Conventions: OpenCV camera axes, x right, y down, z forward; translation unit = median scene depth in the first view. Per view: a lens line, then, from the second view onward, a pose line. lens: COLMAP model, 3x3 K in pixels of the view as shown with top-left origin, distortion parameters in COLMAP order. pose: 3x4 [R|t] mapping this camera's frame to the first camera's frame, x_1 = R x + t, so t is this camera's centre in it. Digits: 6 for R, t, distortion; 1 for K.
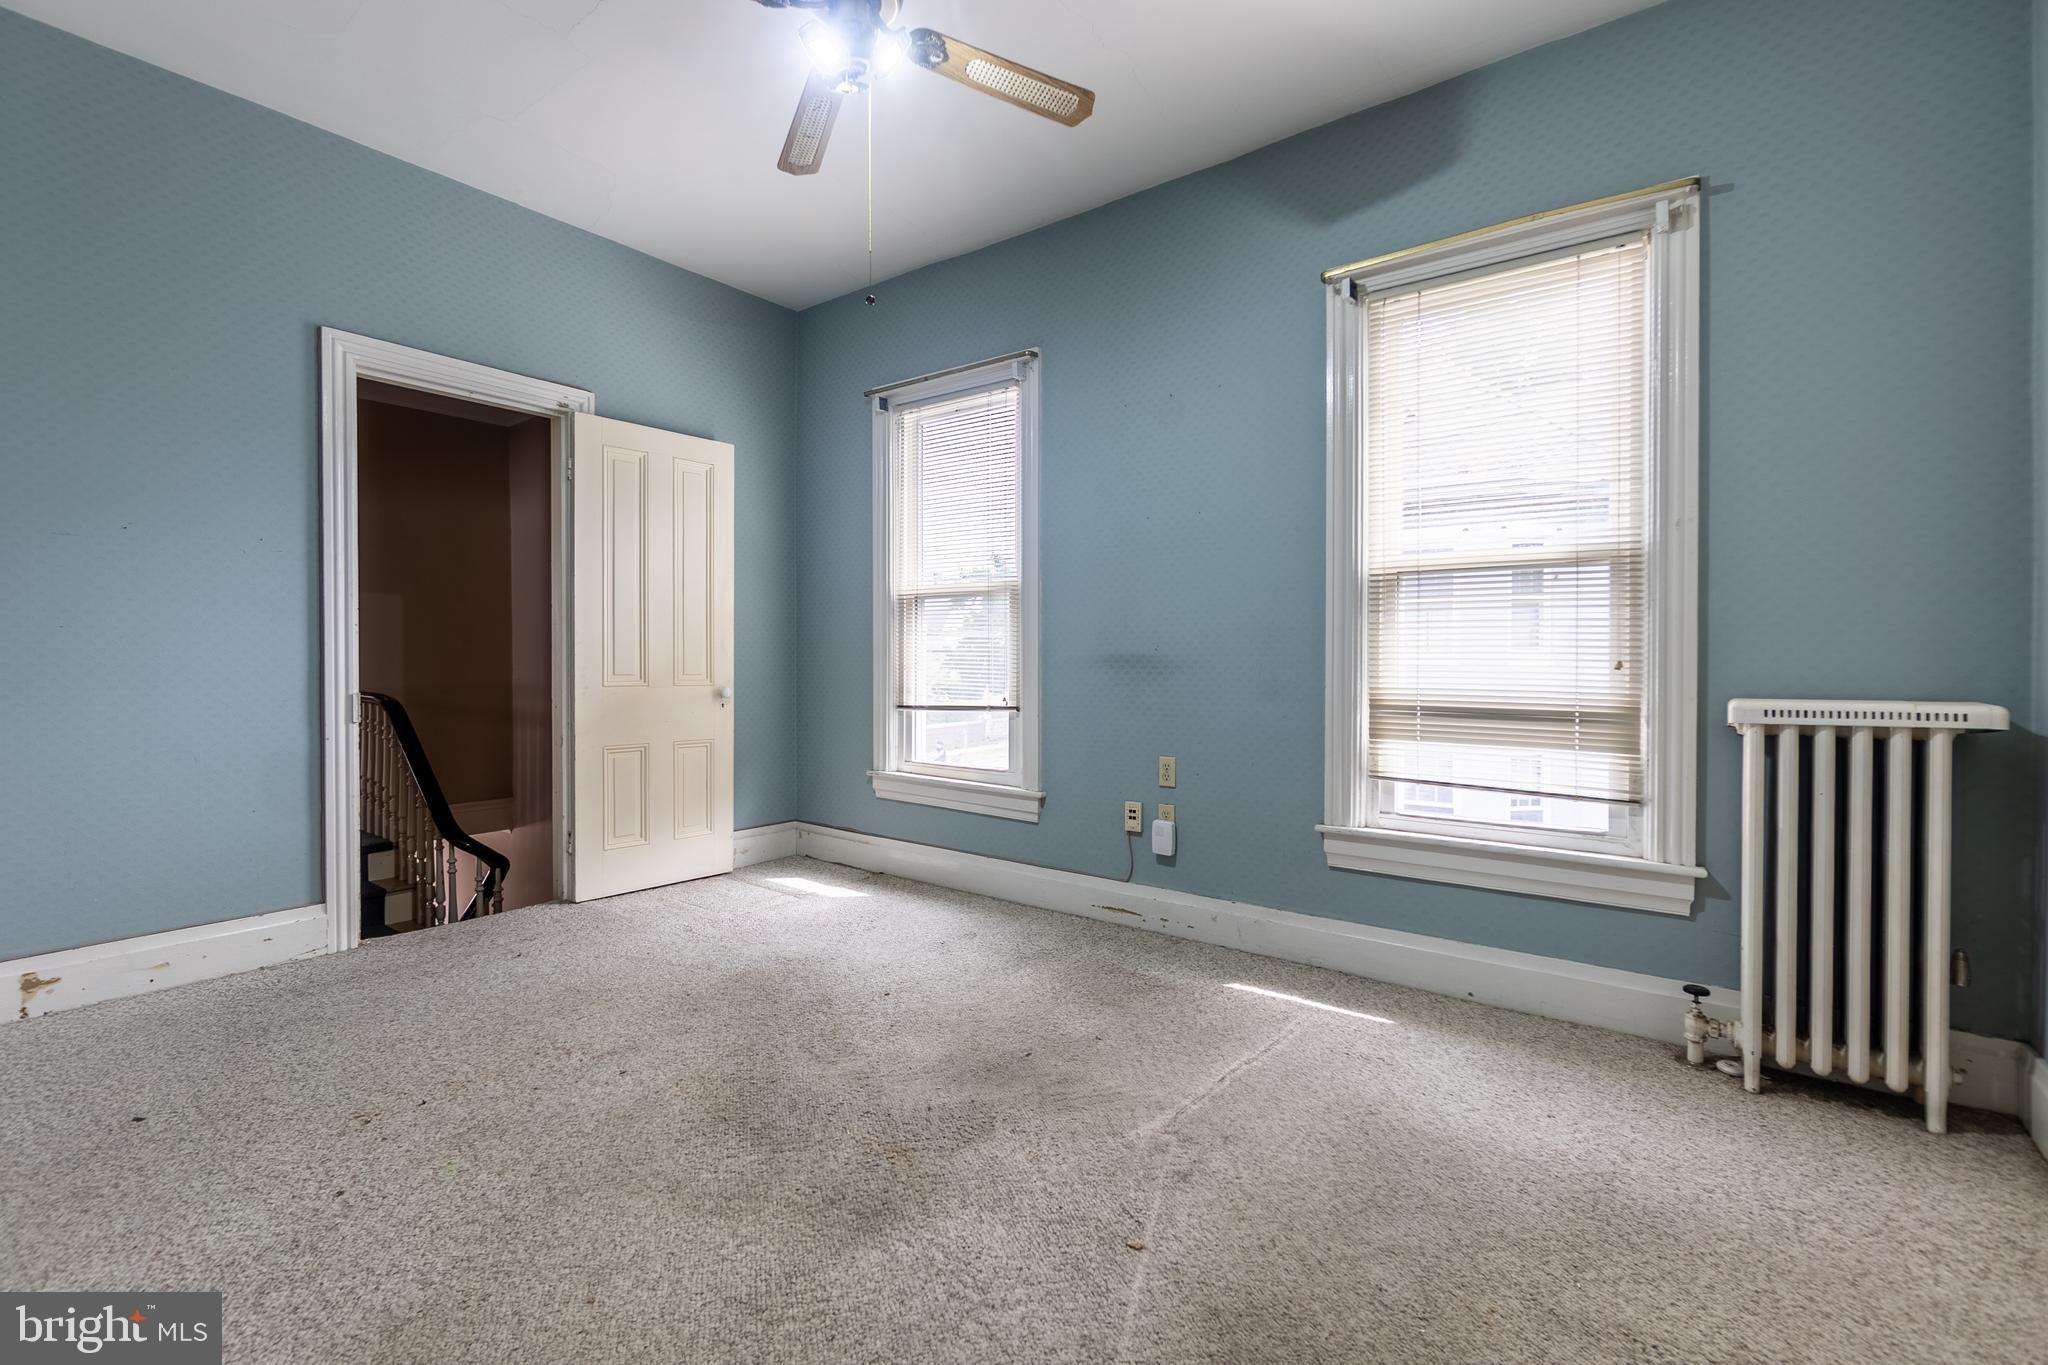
lens RADIAL K [[903.0, 0, 1023.0], [0, 903.0, 665.8], [0, 0, 1]] dist [-0.005738, 0.001536]
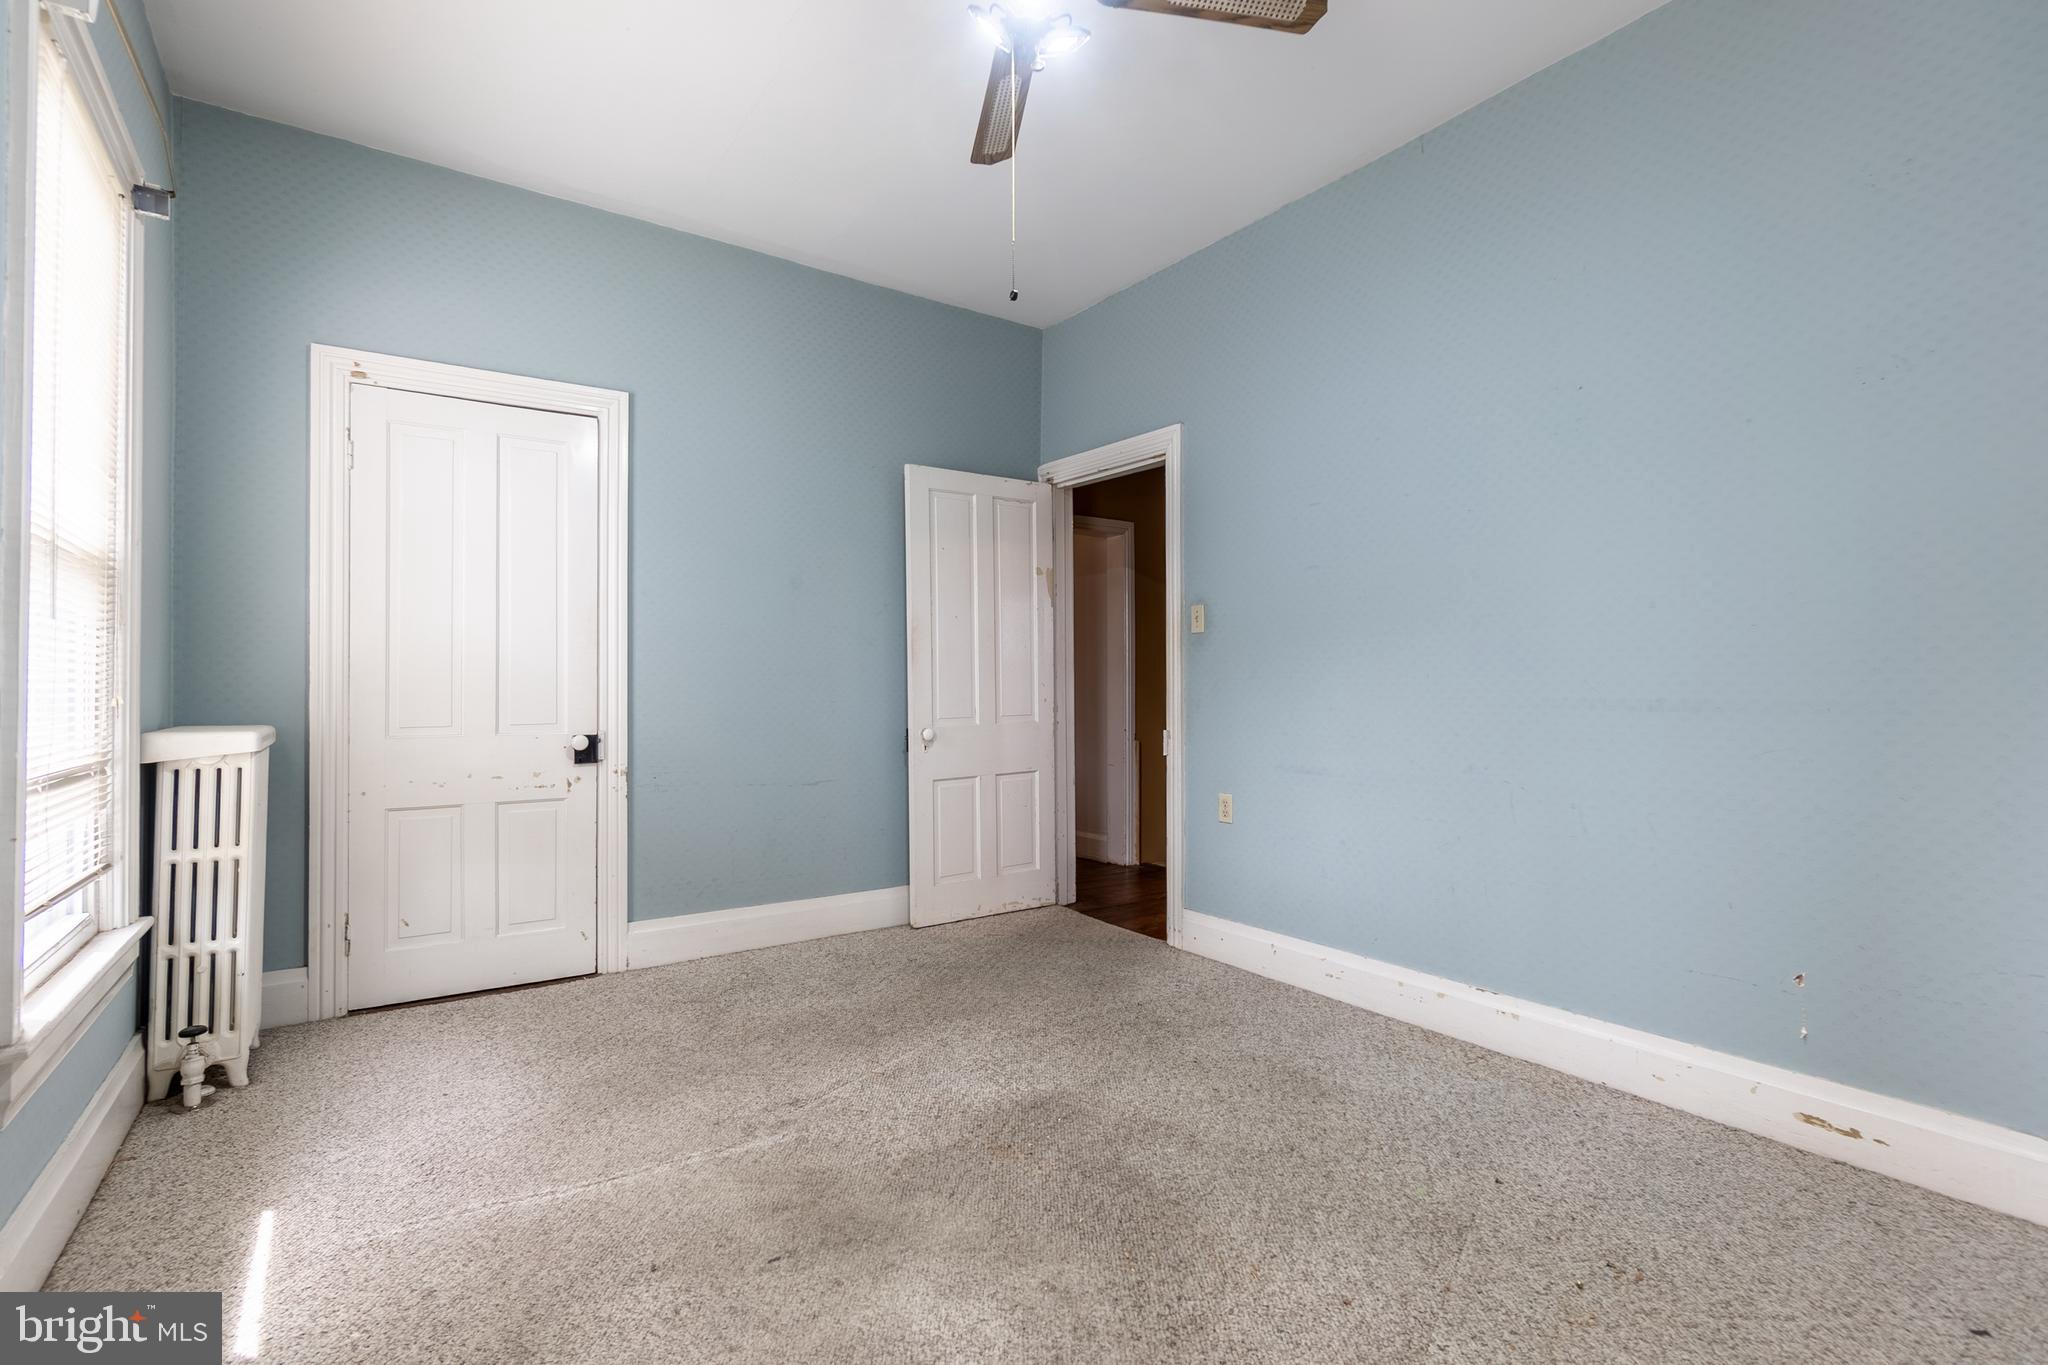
lens RADIAL K [[903.0, 0, 1023.8], [0, 903.0, 685.5], [0, 0, 1]] dist [-0.005738, 0.001536]
pose [[-0.953944, -0.002391, 0.299974, -0.432414], [-0.002659, 0.999996, -0.000485, -0.015830], [-0.299972, -0.001261, -0.953947, 1.801645]]
